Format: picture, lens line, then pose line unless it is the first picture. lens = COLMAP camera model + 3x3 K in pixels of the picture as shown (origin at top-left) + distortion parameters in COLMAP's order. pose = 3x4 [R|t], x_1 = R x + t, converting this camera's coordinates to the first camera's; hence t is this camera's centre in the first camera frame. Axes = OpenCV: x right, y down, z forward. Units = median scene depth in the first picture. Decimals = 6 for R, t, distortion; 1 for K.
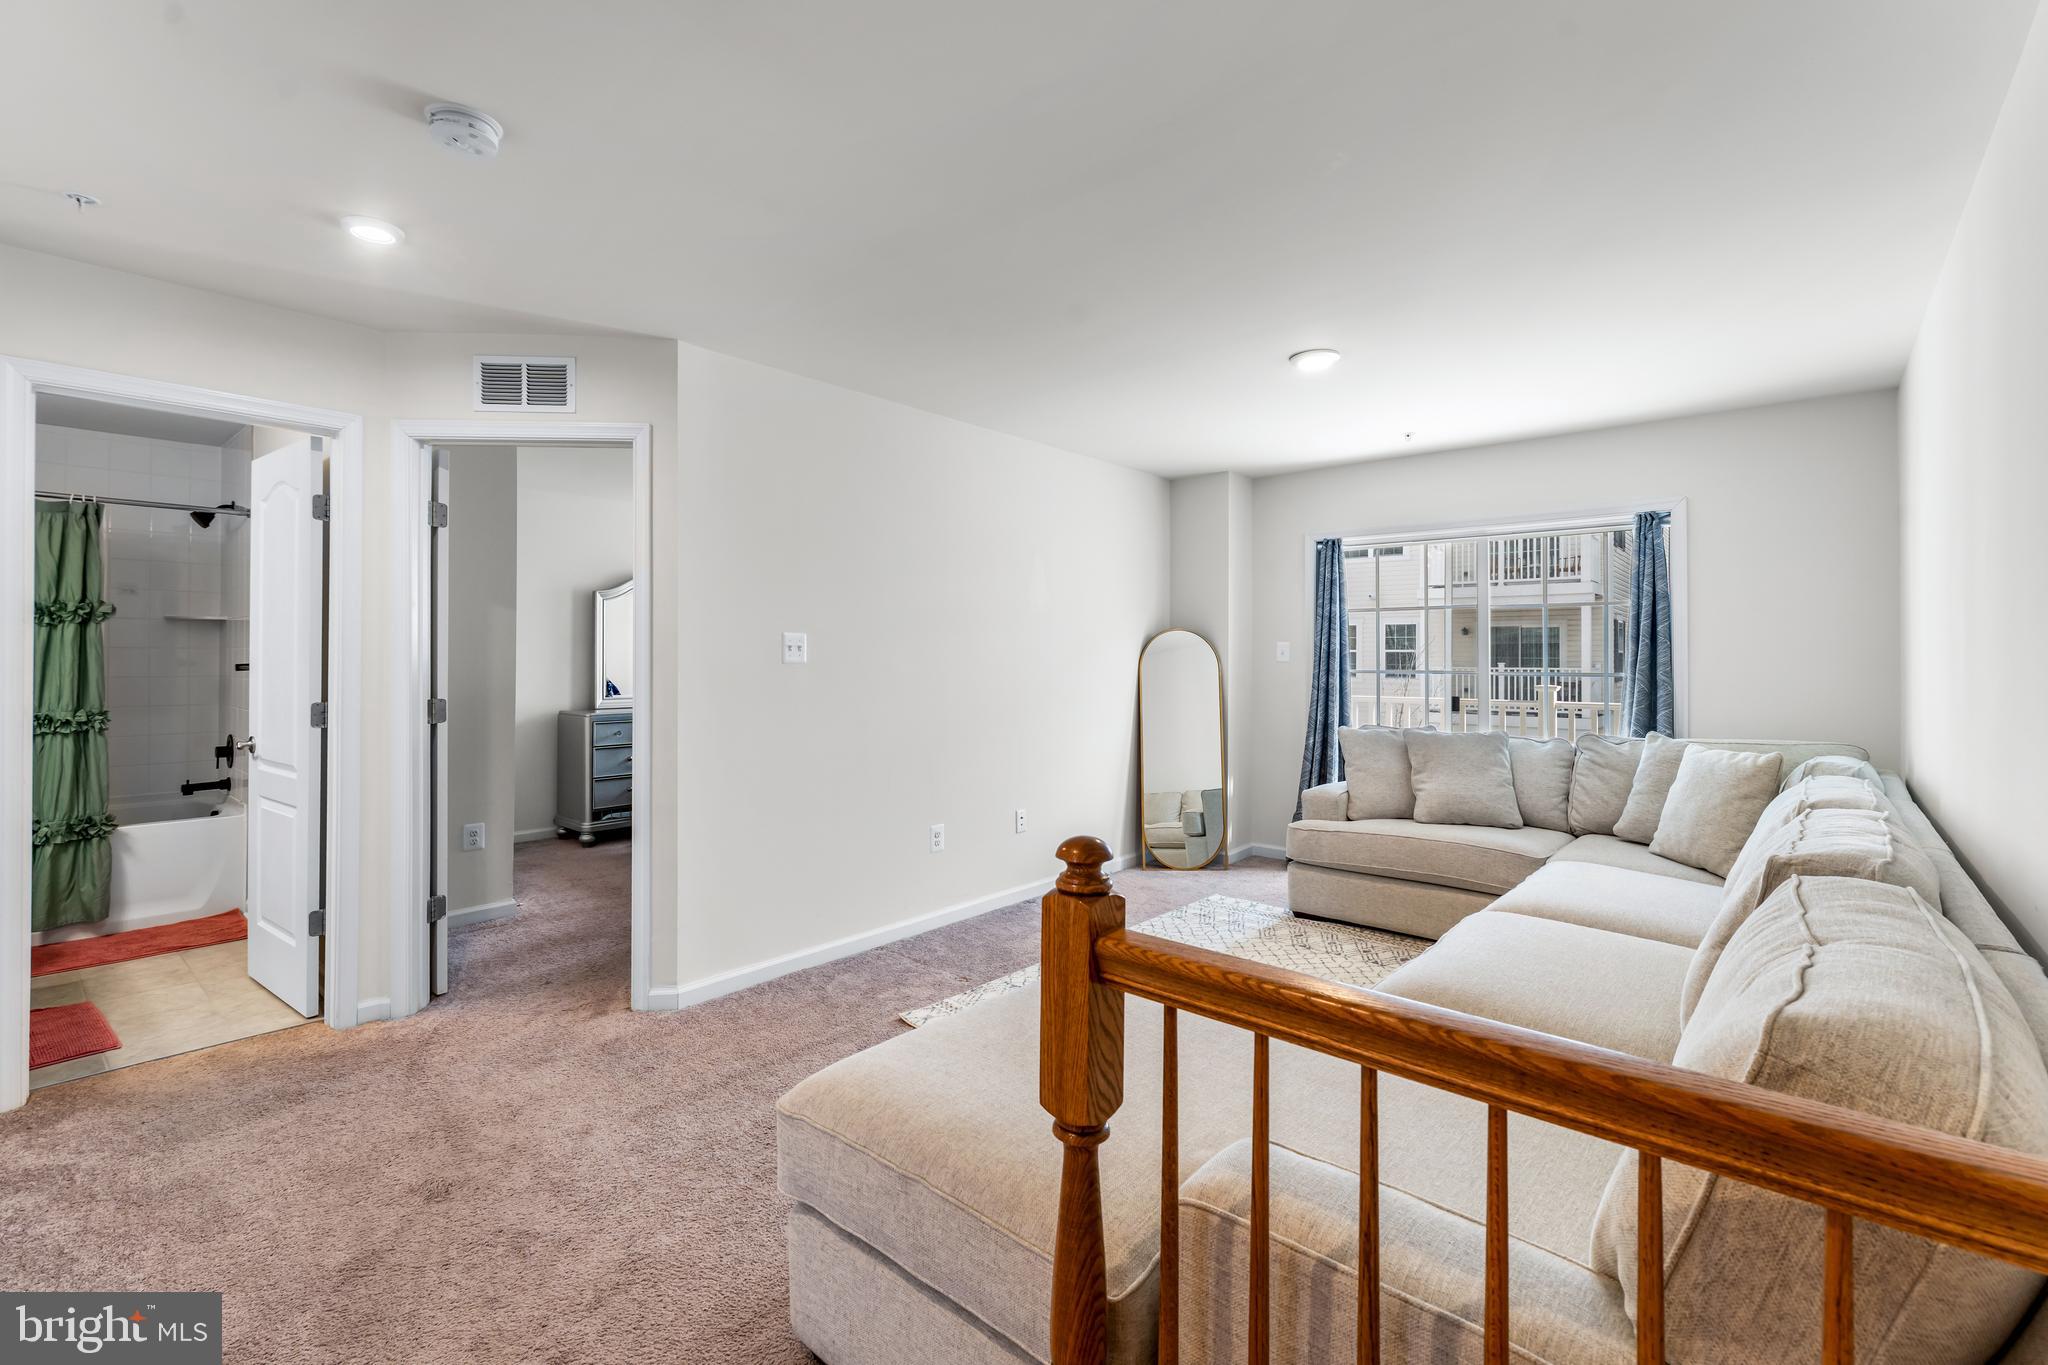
lens RADIAL K [[895.5, 0, 1037.7], [0, 895.5, 651.7], [0, 0, 1]] dist [0.001491, -0.000172]
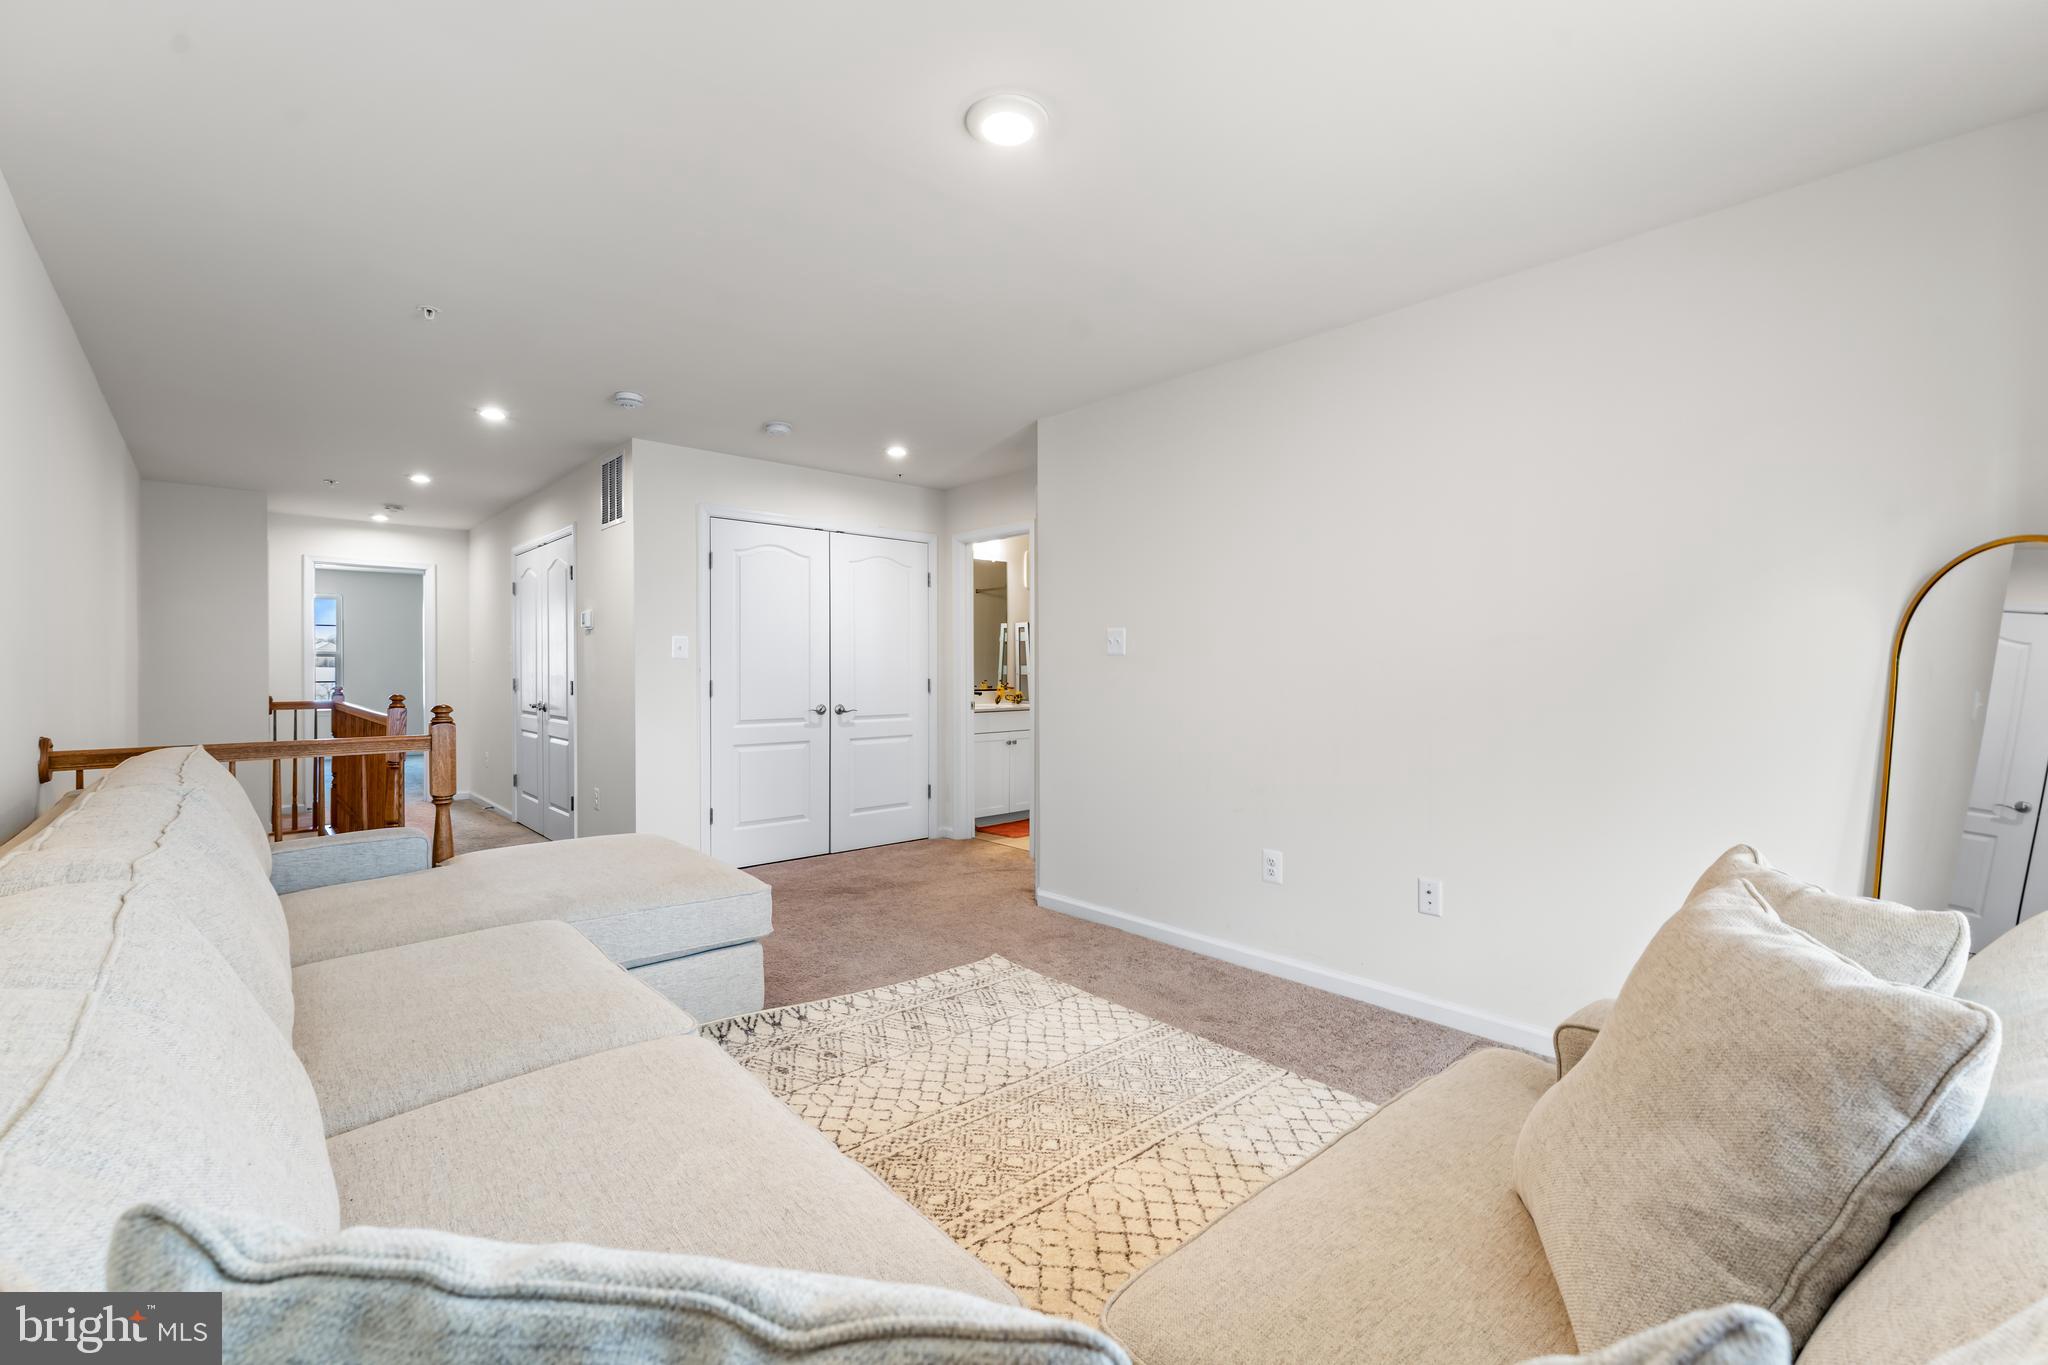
lens RADIAL K [[895.5, 0, 1034.4], [0, 895.5, 674.7], [0, 0, 1]] dist [0.001491, -0.000172]
pose [[-0.116206, 0.005752, -0.993208, 0.730318], [0.002981, 0.999981, 0.005443, 0.026302], [0.993221, -0.002328, -0.116221, 0.875484]]
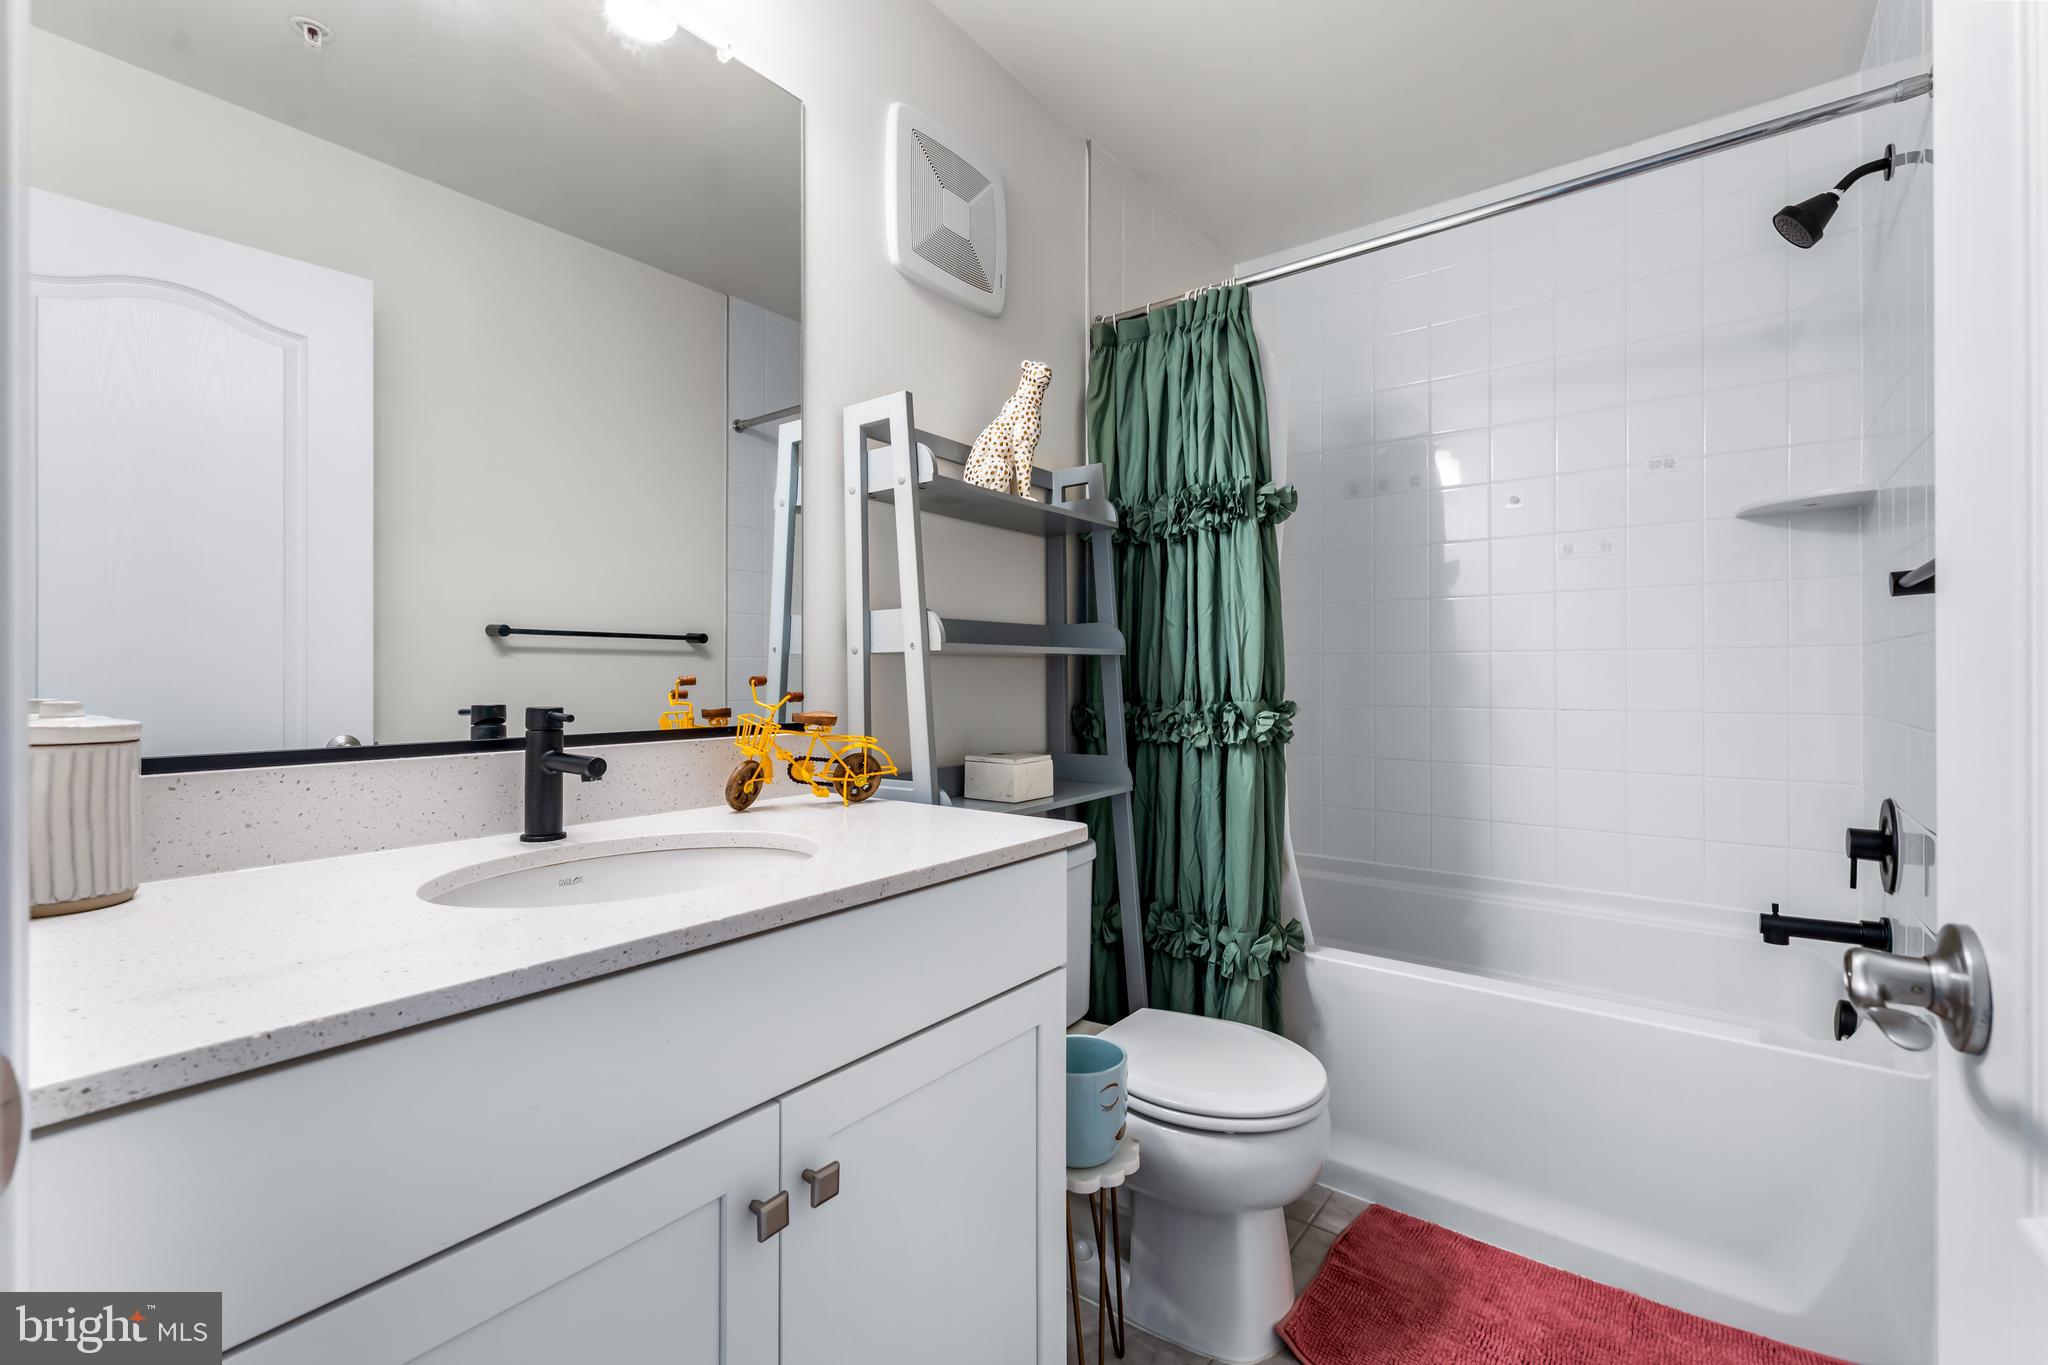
lens RADIAL K [[895.5, 0, 1014.9], [0, 895.5, 681.0], [0, 0, 1]] dist [0.001491, -0.000172]
pose [[0.038615, -0.002796, -0.999250, -0.605893], [0.008731, 0.999959, -0.002461, 0.047017], [0.999216, -0.008629, 0.038637, 0.694780]]
